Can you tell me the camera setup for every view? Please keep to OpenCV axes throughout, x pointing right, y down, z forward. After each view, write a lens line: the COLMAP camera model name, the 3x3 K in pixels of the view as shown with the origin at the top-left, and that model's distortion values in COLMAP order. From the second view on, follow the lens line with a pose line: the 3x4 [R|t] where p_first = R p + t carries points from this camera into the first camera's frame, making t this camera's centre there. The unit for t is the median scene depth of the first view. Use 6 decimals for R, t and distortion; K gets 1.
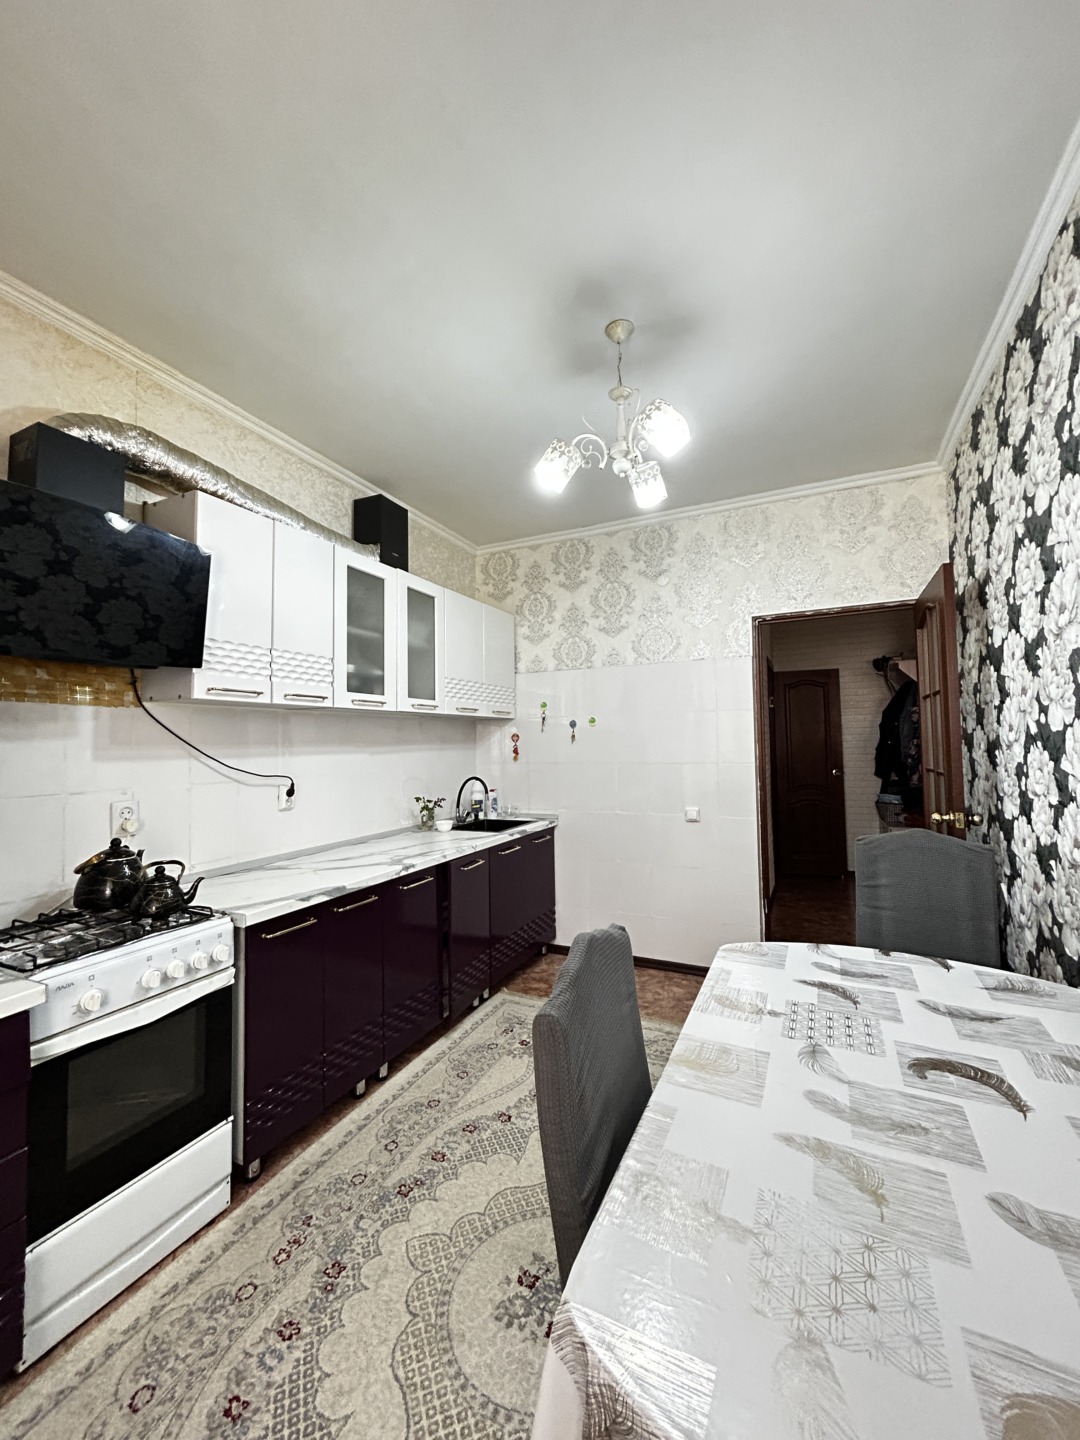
lens RADIAL K [[570.8, 0, 540.0], [0, 570.8, 720.0], [0, 0, 1]] dist [0.000583, 0.000498]
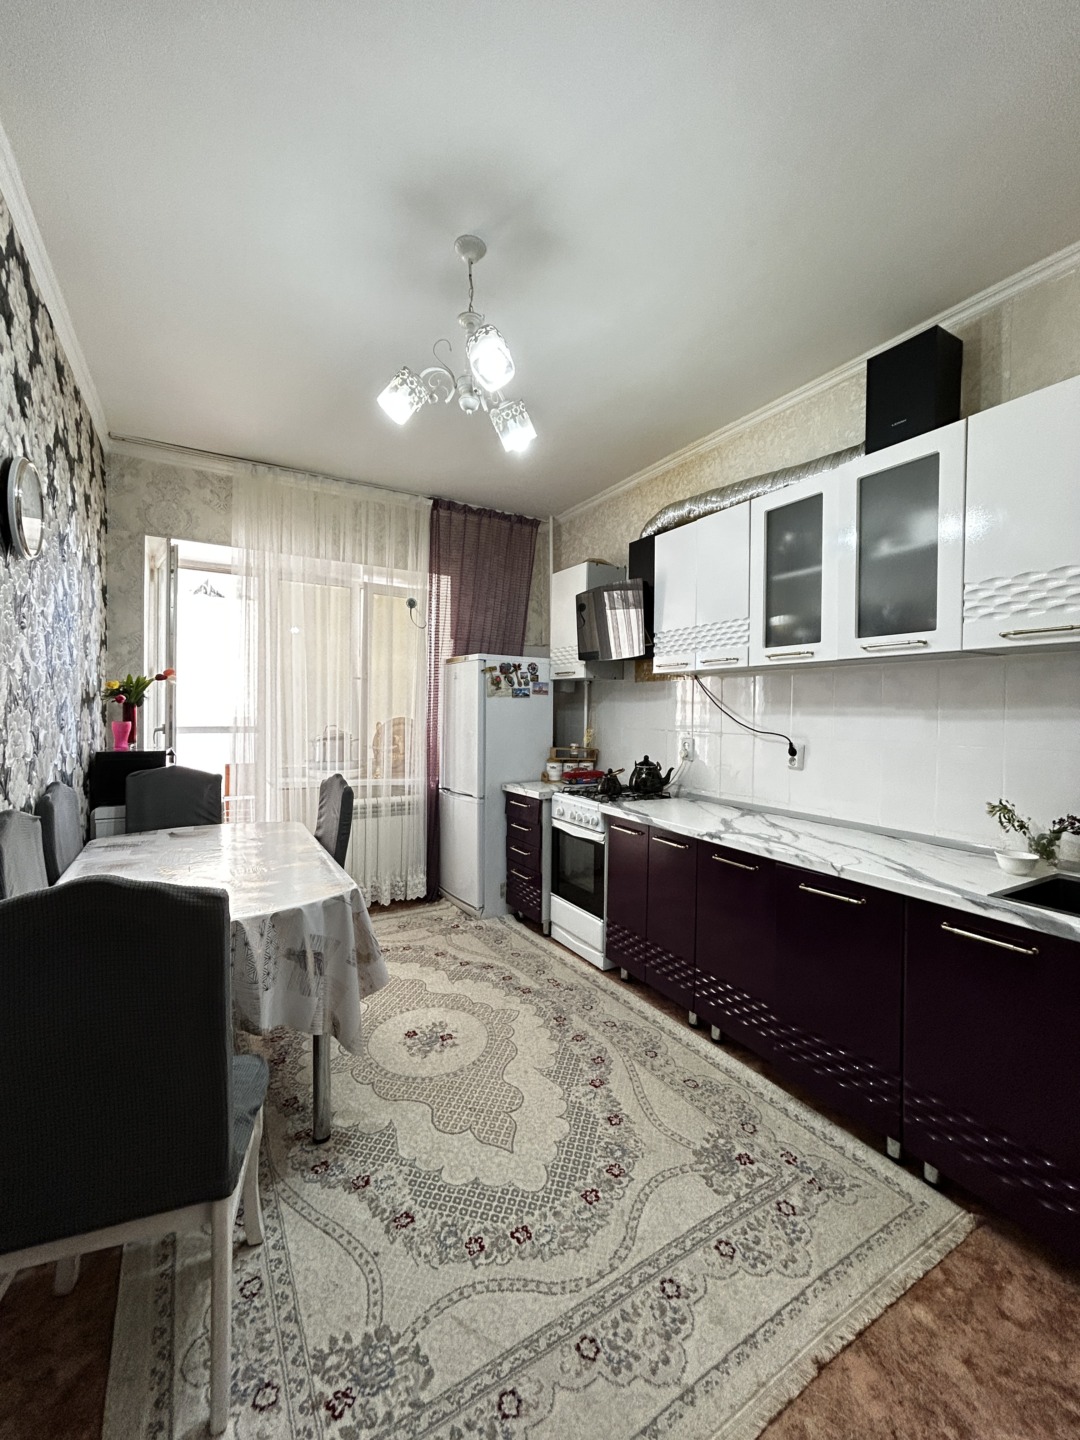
lens RADIAL K [[570.8, 0, 540.0], [0, 570.8, 720.0], [0, 0, 1]] dist [0.000583, 0.000498]
pose [[-0.549862, 0.025717, -0.834859, 0.791601], [0.031357, 0.999457, 0.010134, 0.058528], [0.834667, -0.020606, -0.550370, 1.462028]]
